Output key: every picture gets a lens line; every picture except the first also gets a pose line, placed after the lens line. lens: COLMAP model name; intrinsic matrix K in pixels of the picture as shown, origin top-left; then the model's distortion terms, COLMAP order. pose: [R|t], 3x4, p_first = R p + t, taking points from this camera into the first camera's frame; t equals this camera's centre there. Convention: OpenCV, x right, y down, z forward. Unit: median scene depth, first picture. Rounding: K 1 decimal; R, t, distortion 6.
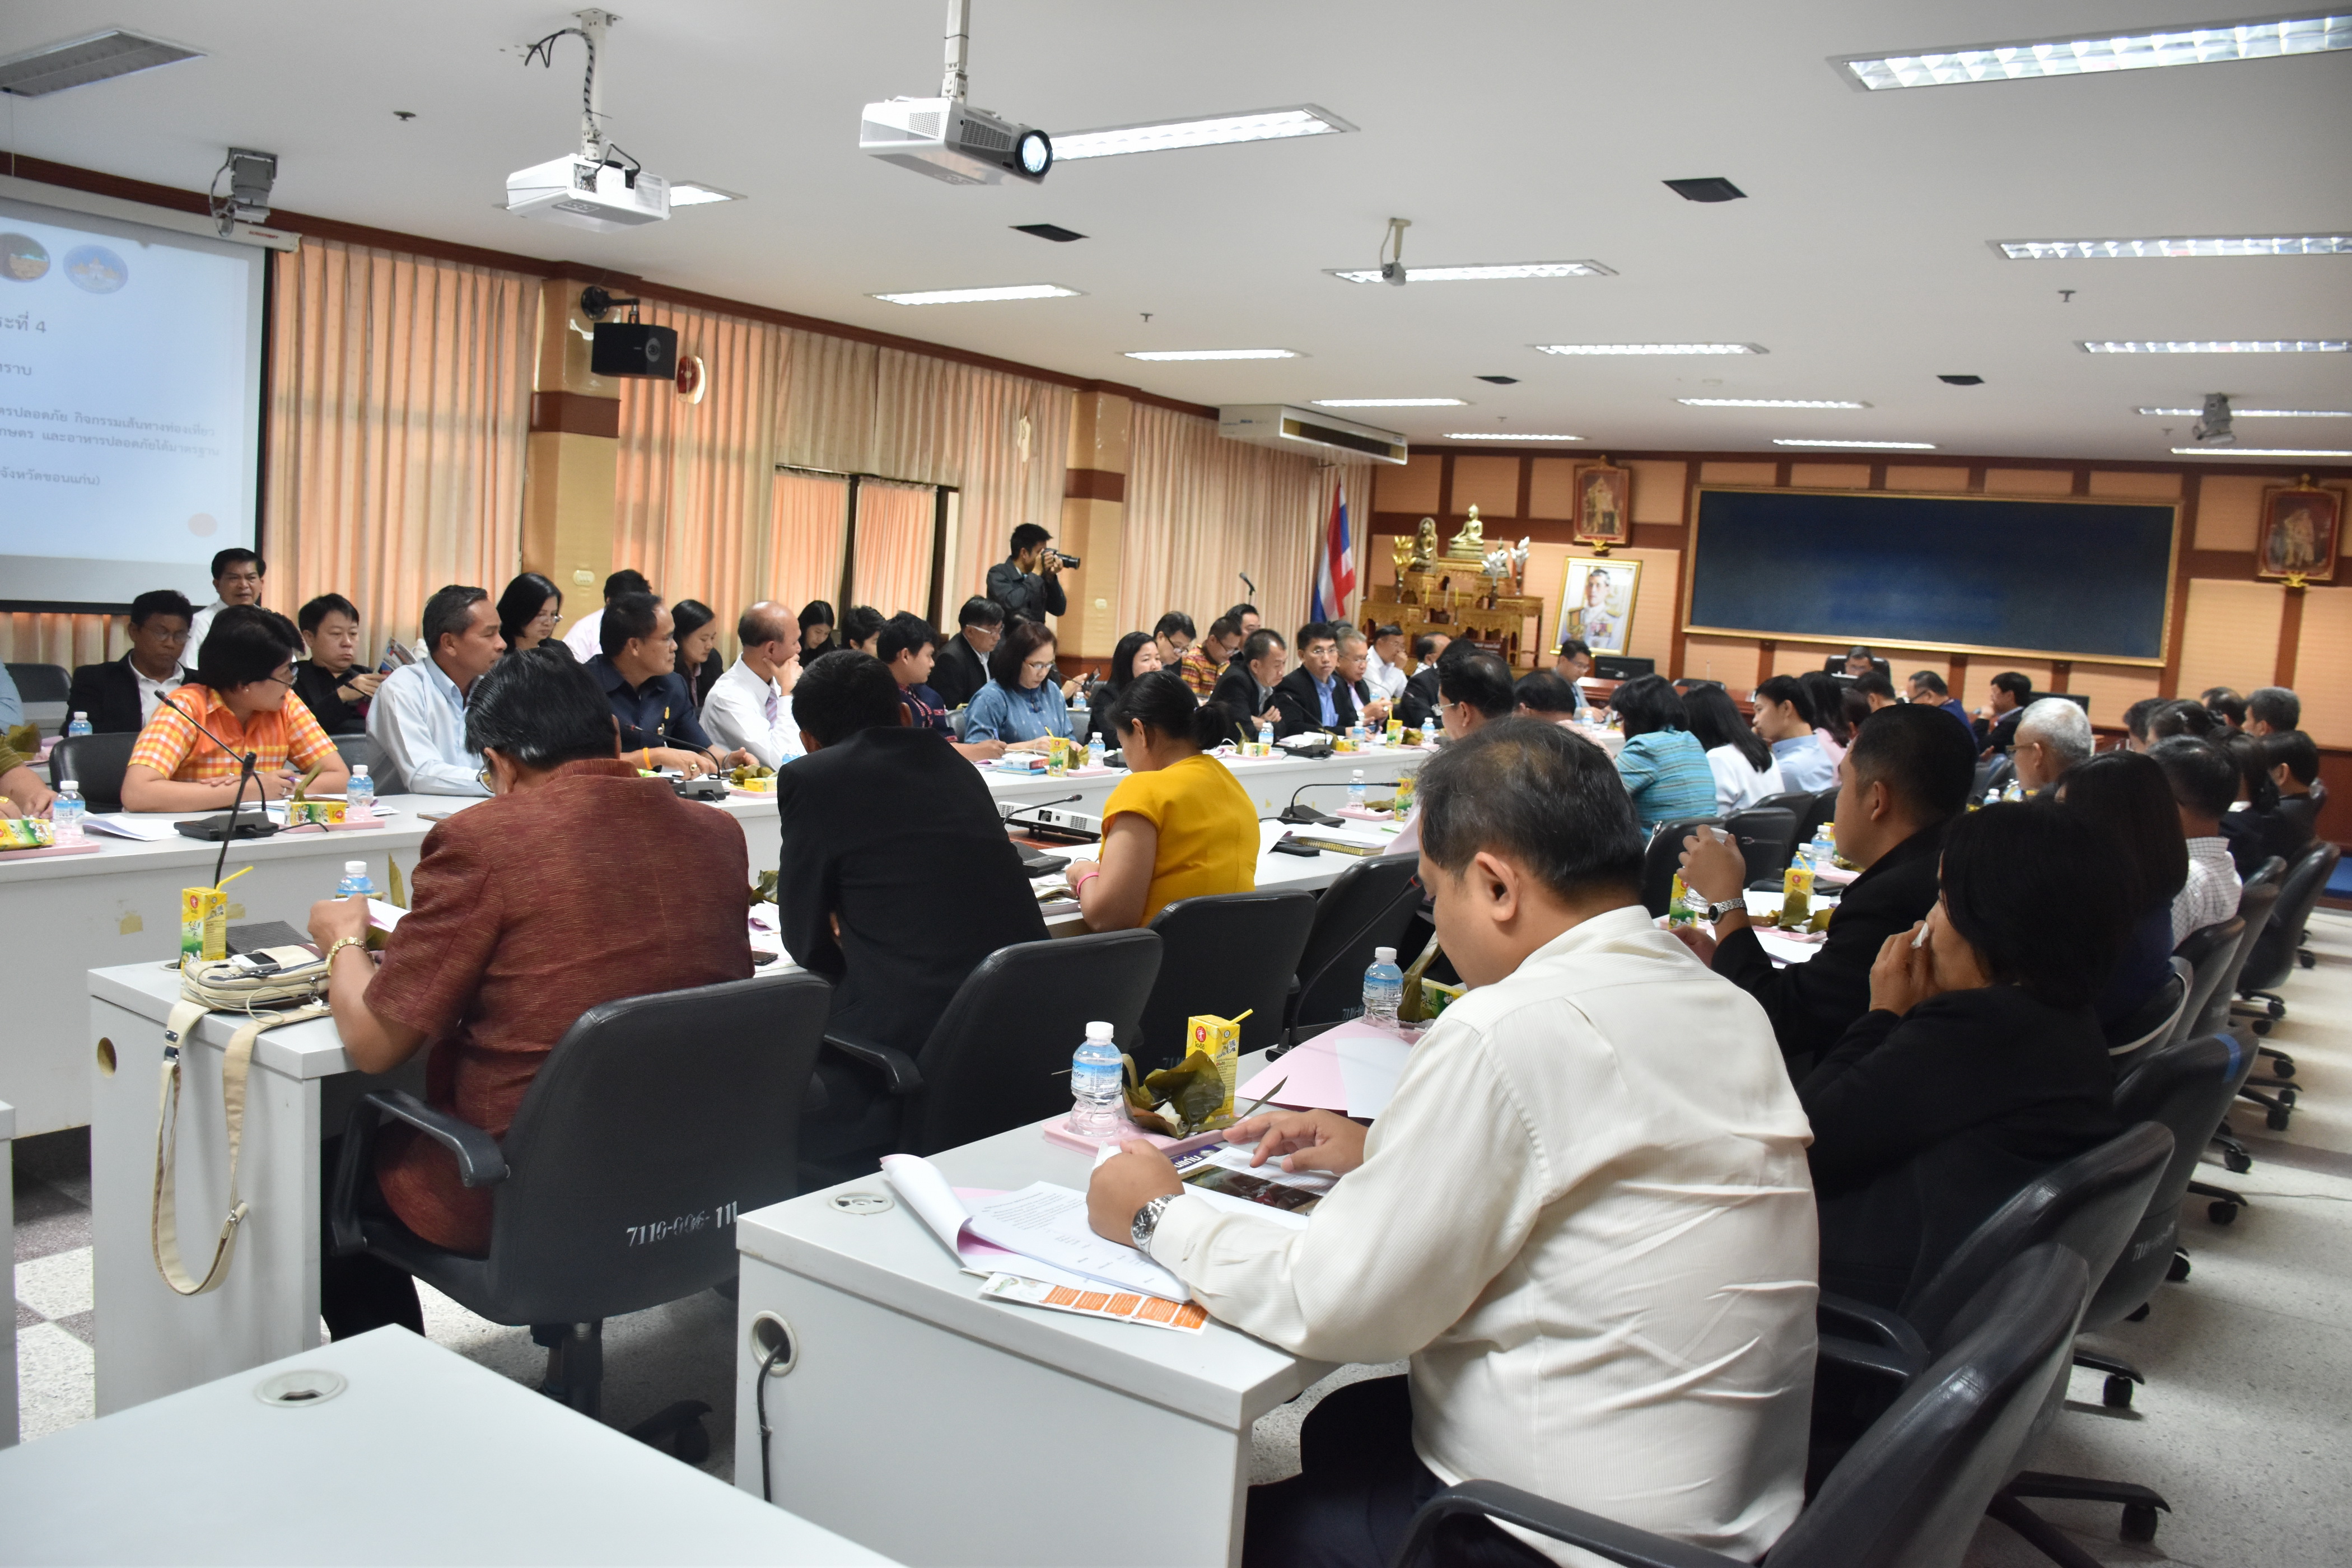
lens RADIAL K [[1840.4, 0, 1176.0], [0, 1840.4, 784.0], [0, 0, 1]] dist [-0.052347, 0.005472]
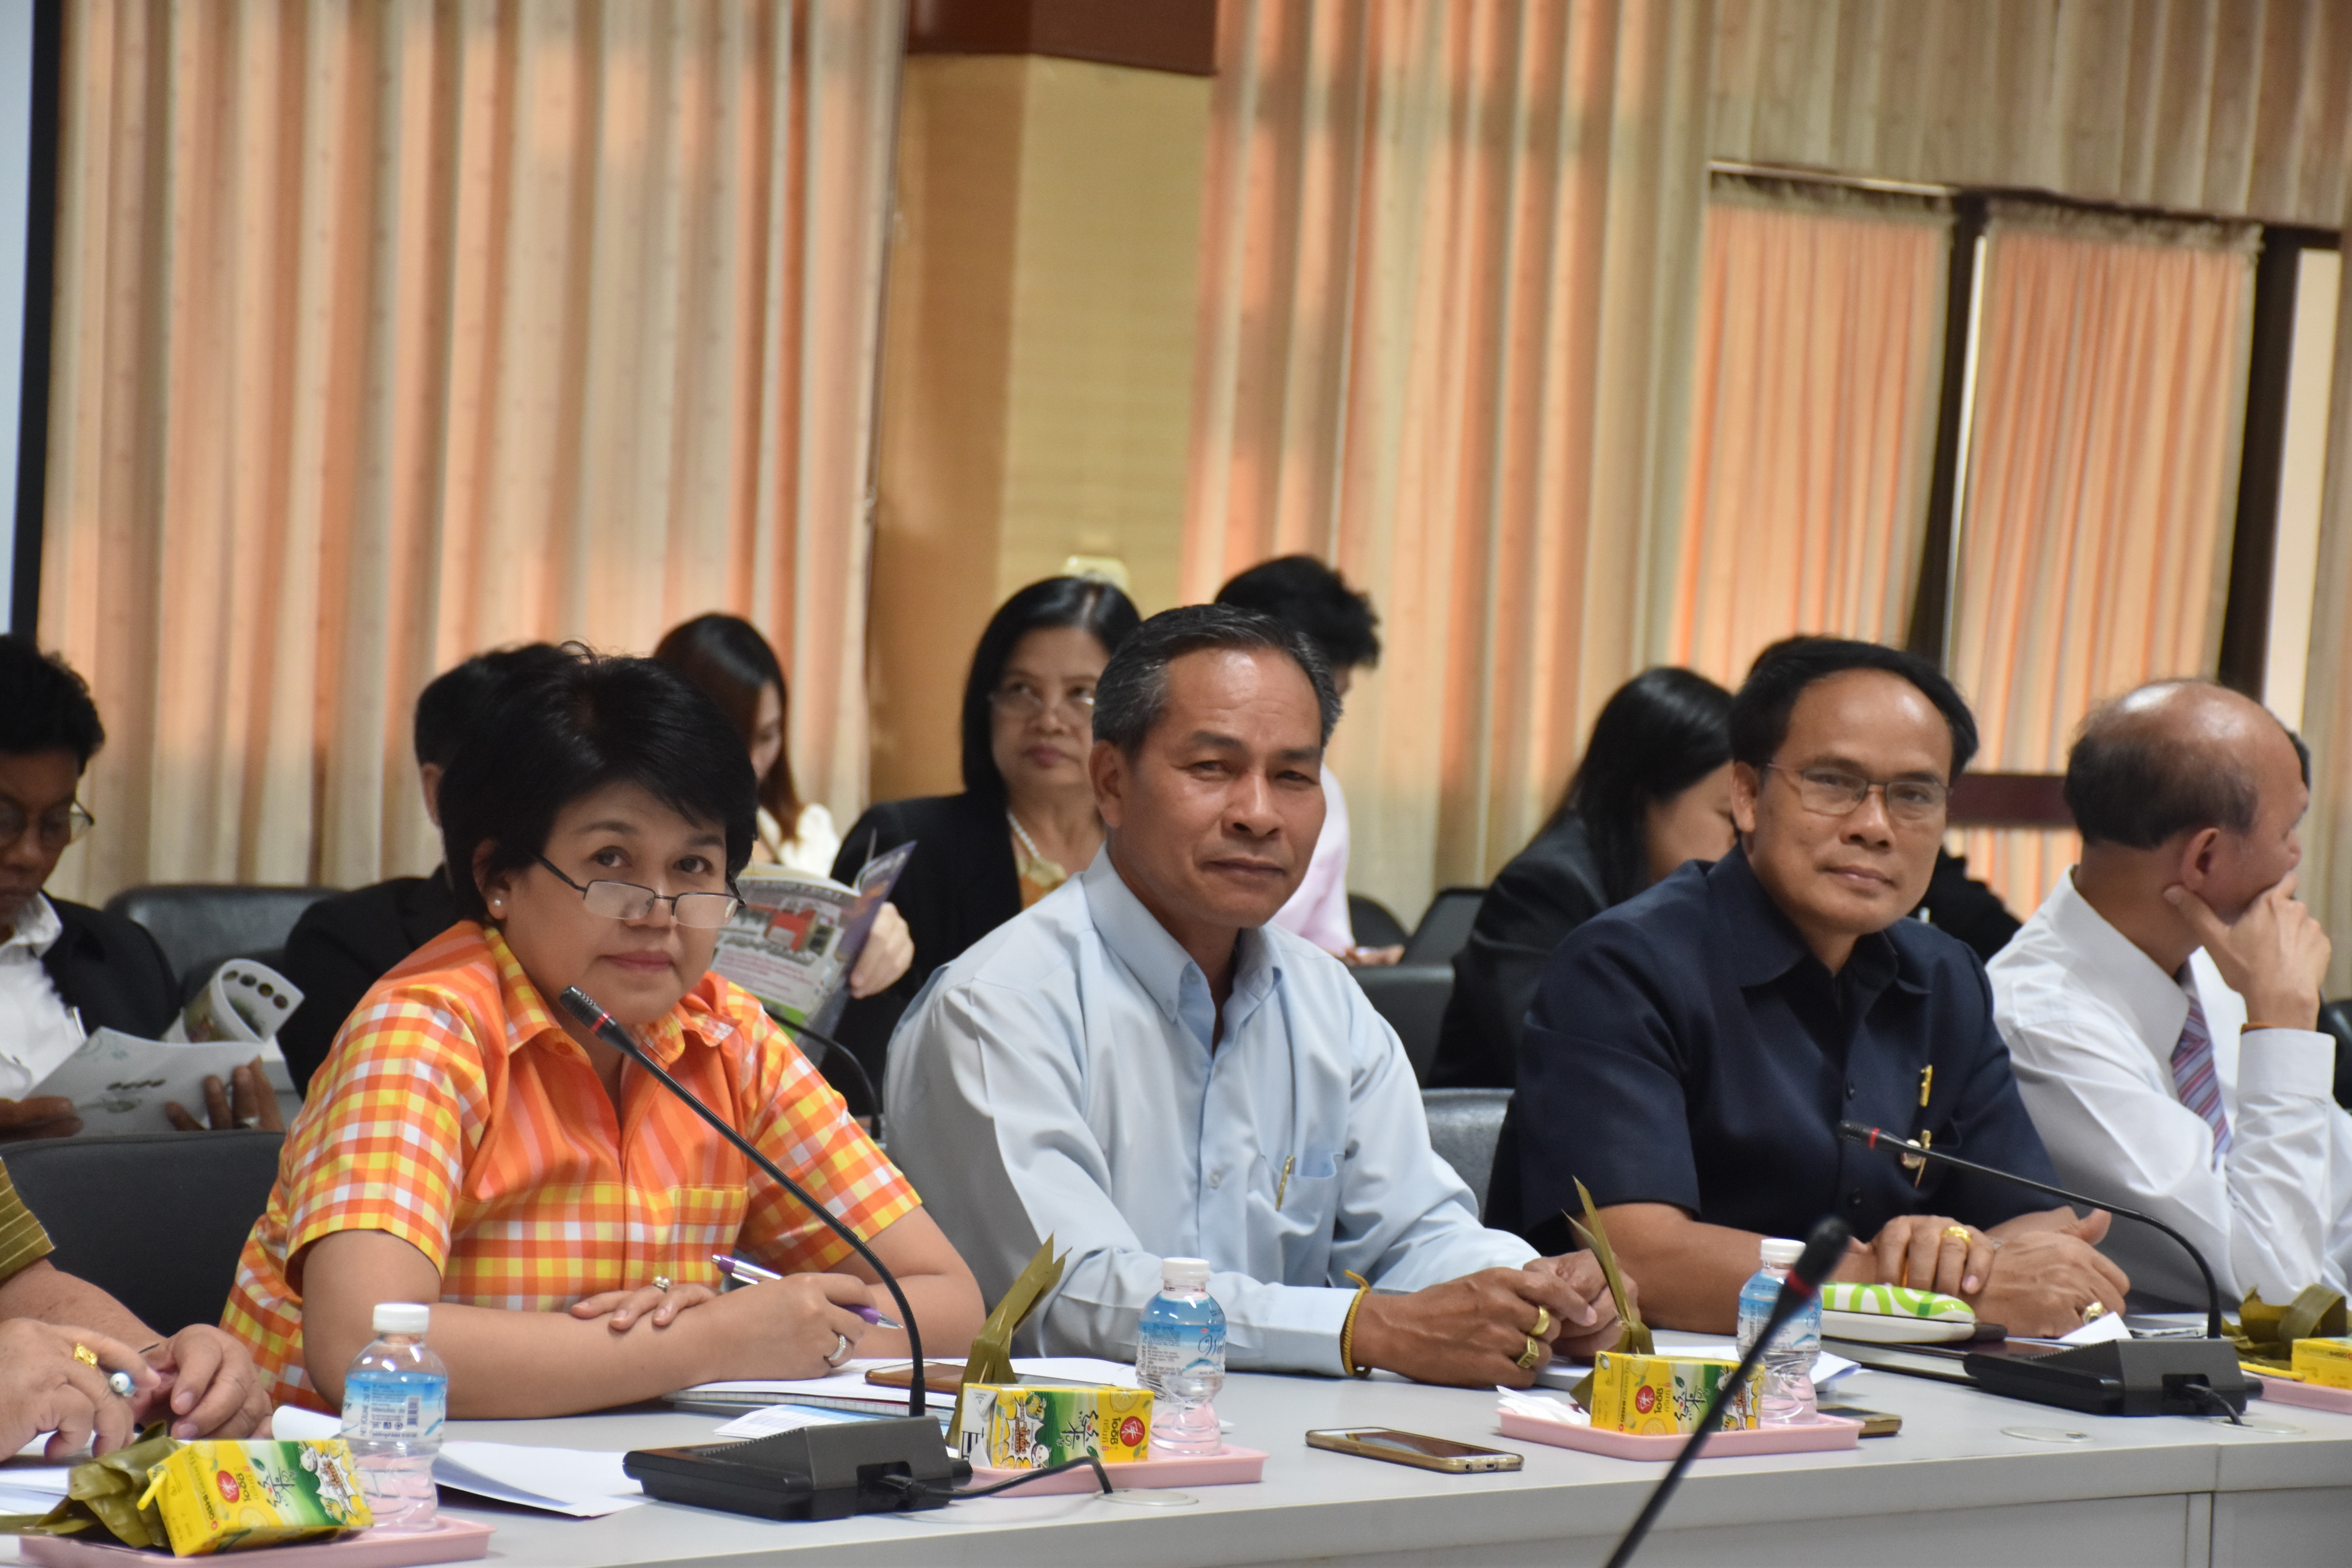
lens RADIAL K [[6964.5, 0, 1176.0], [0, 6964.5, 784.0], [0, 0, 1]] dist [1.193531, -0.031025]
pose [[0.983365, 0.005389, -0.181558, -0.120732], [-0.020173, 0.996616, -0.079682, 0.001689], [0.180514, 0.082019, 0.980147, -0.033511]]
